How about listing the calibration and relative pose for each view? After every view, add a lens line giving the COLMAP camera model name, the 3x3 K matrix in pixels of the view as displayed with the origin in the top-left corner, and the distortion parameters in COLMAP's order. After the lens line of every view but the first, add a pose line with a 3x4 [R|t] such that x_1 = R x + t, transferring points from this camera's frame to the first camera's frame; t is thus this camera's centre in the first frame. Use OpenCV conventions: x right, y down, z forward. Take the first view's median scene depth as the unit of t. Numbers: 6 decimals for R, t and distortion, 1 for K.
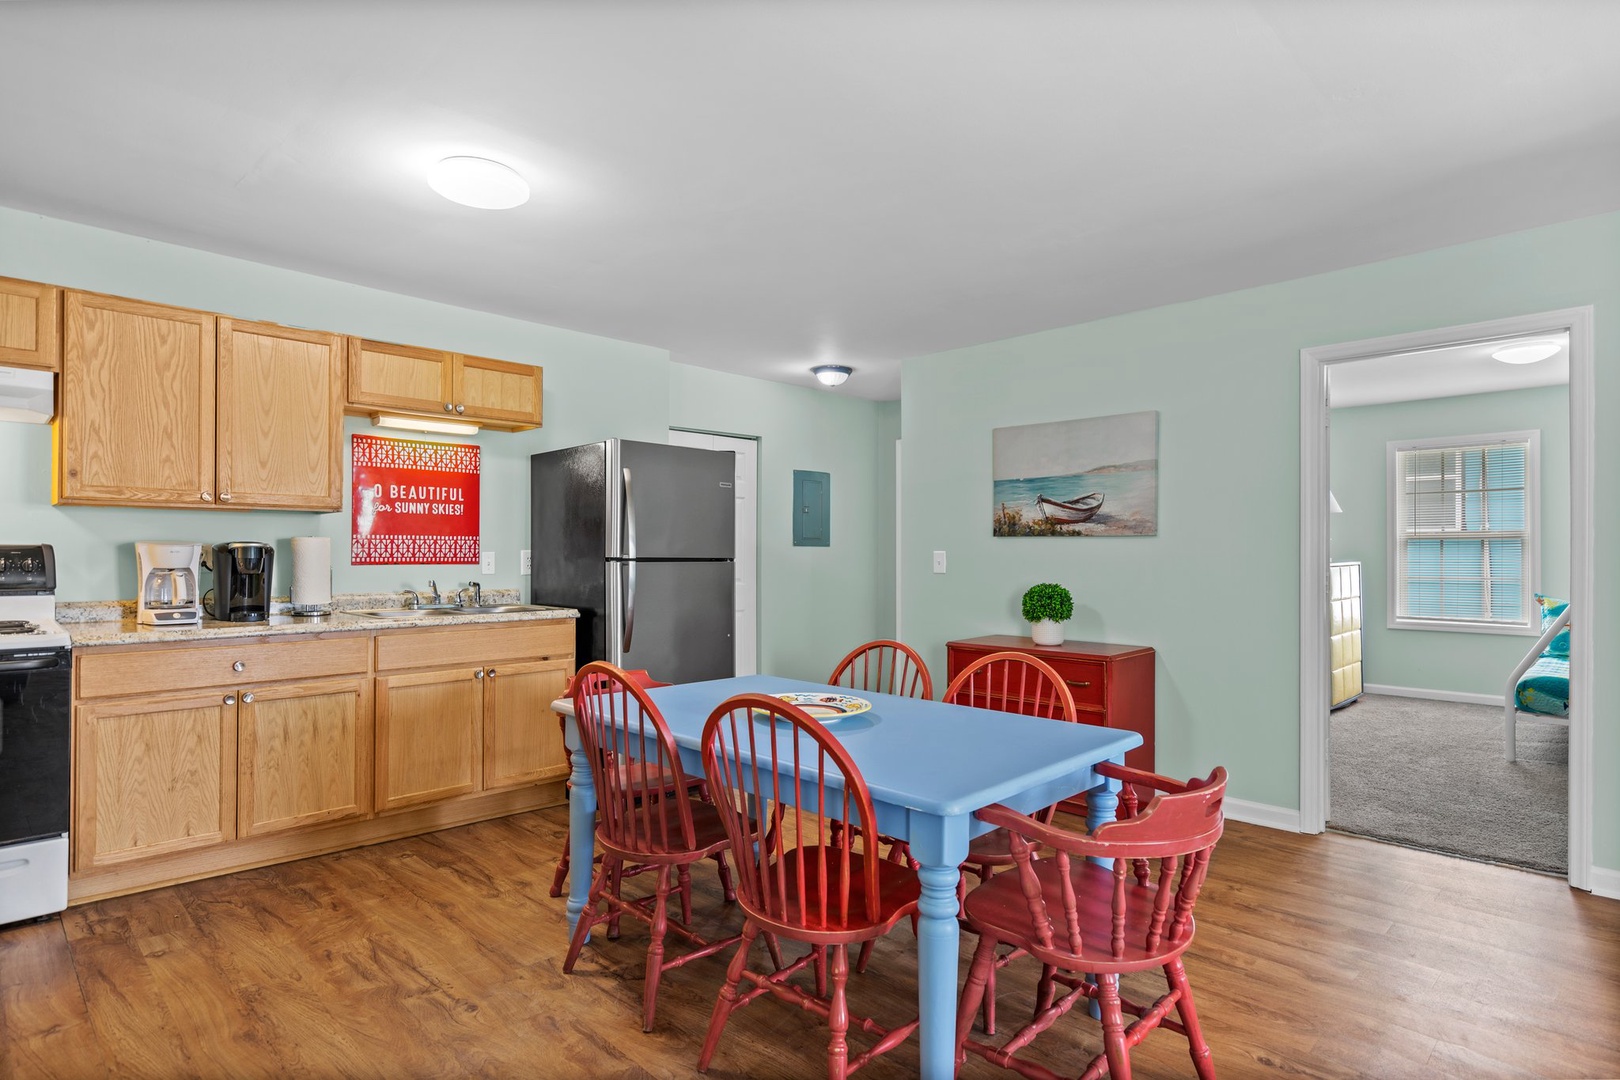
lens RADIAL K [[841.7, 0, 810.0], [0, 841.7, 540.0], [0, 0, 1]] dist [-0.002665, 0.000189]
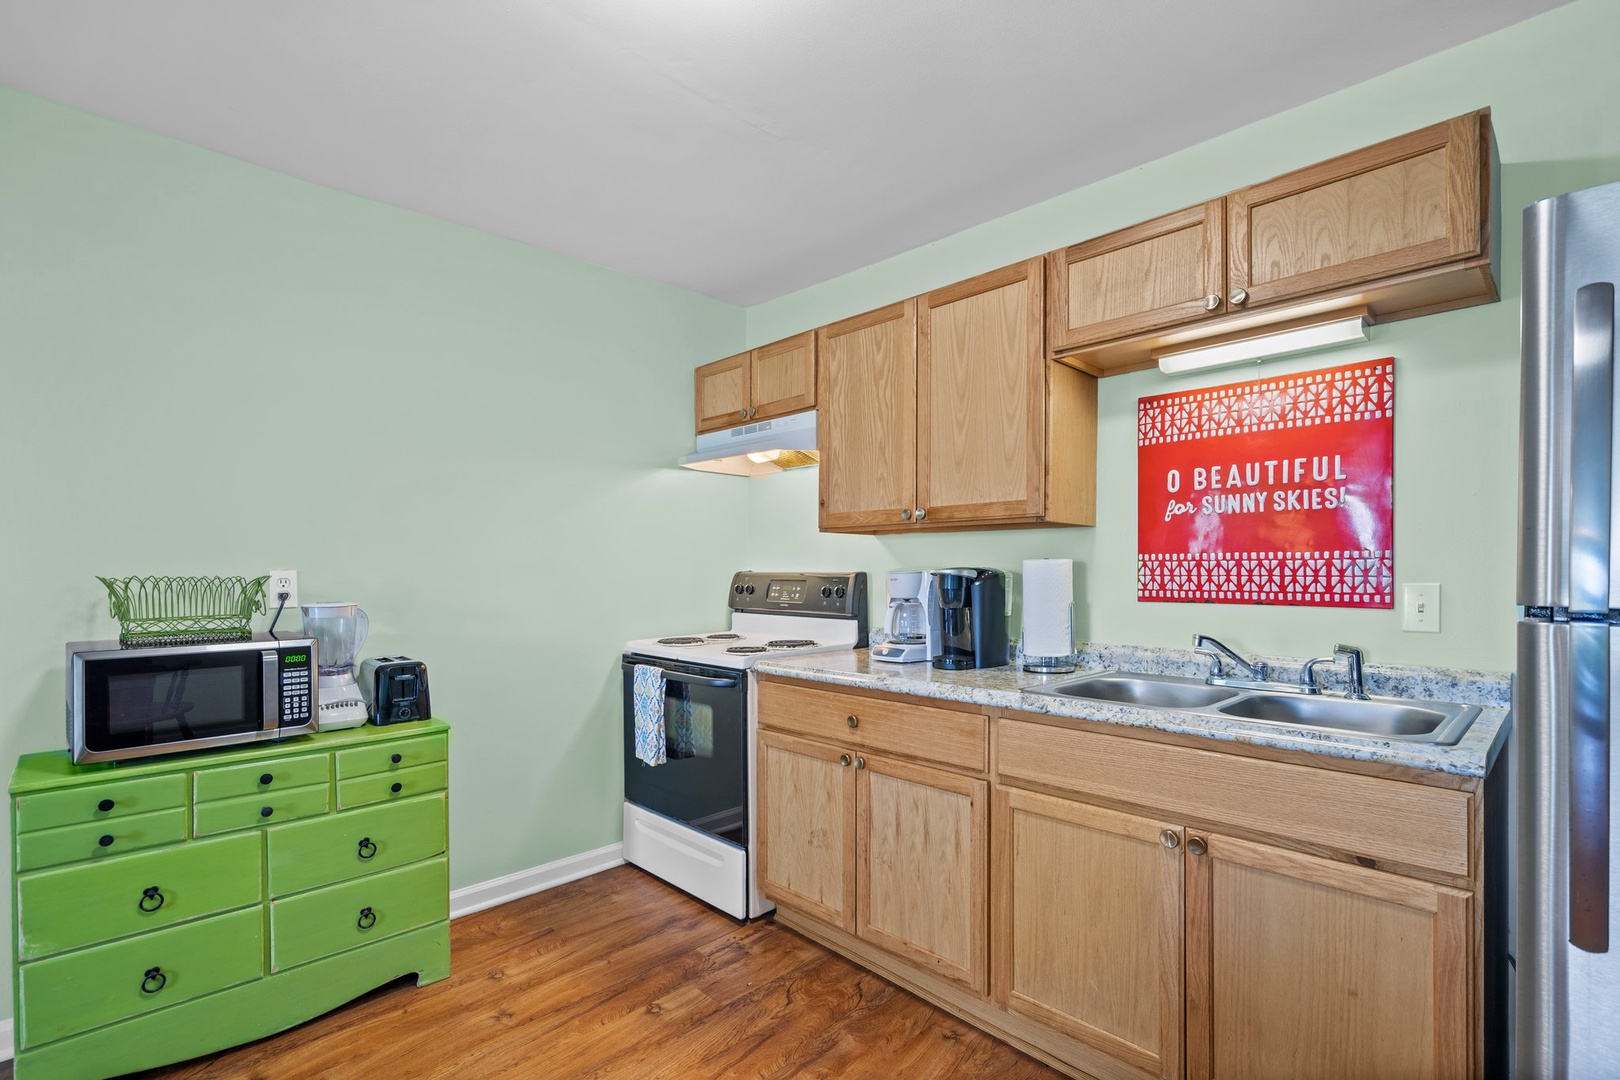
lens RADIAL K [[751.1, 0, 789.9], [0, 751.1, 570.3], [0, 0, 1]] dist [-0.002298, -0.000086]
pose [[-0.027223, -0.003744, -0.999622, 0.036260], [0.012570, 0.999913, -0.004087, 0.004832], [0.999550, -0.012676, -0.027174, 0.728915]]
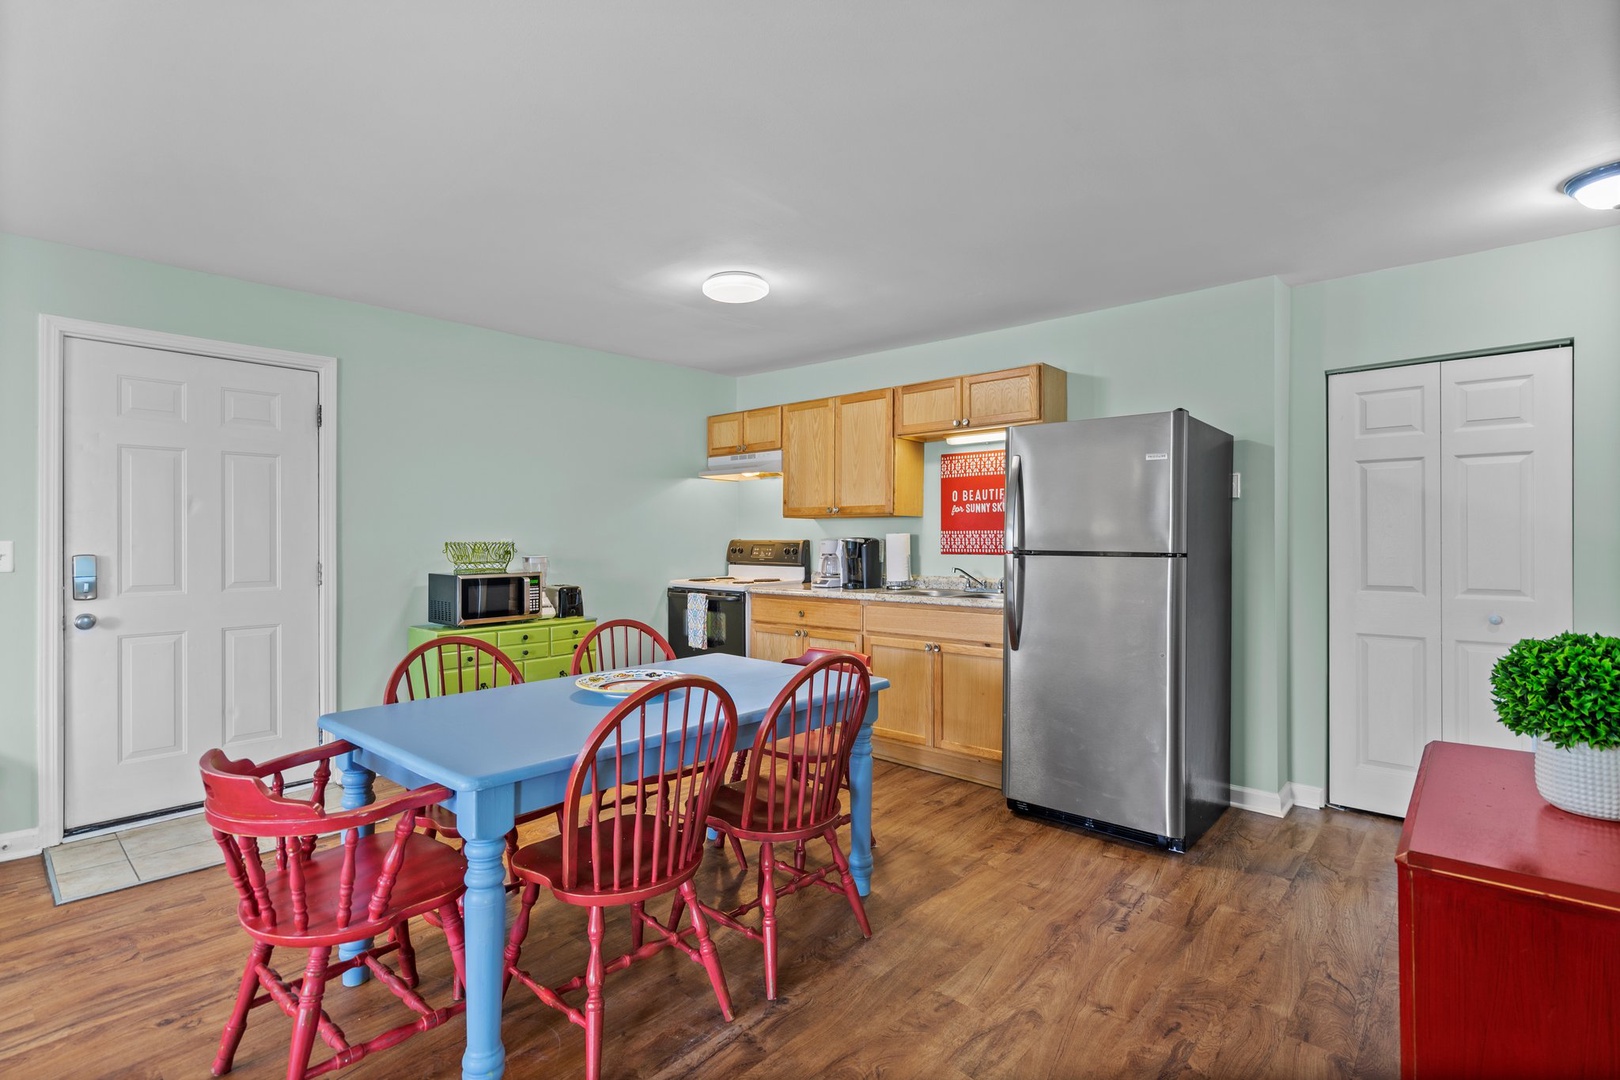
lens RADIAL K [[762.2, 0, 810.0], [0, 762.2, 540.0], [0, 0, 1]] dist [-0.000087, 0.000036]
pose [[0.063400, -0.001943, -0.997986, 0.613377], [0.012615, 0.999920, -0.001146, 0.006155], [0.997908, -0.012516, 0.063419, 0.700990]]
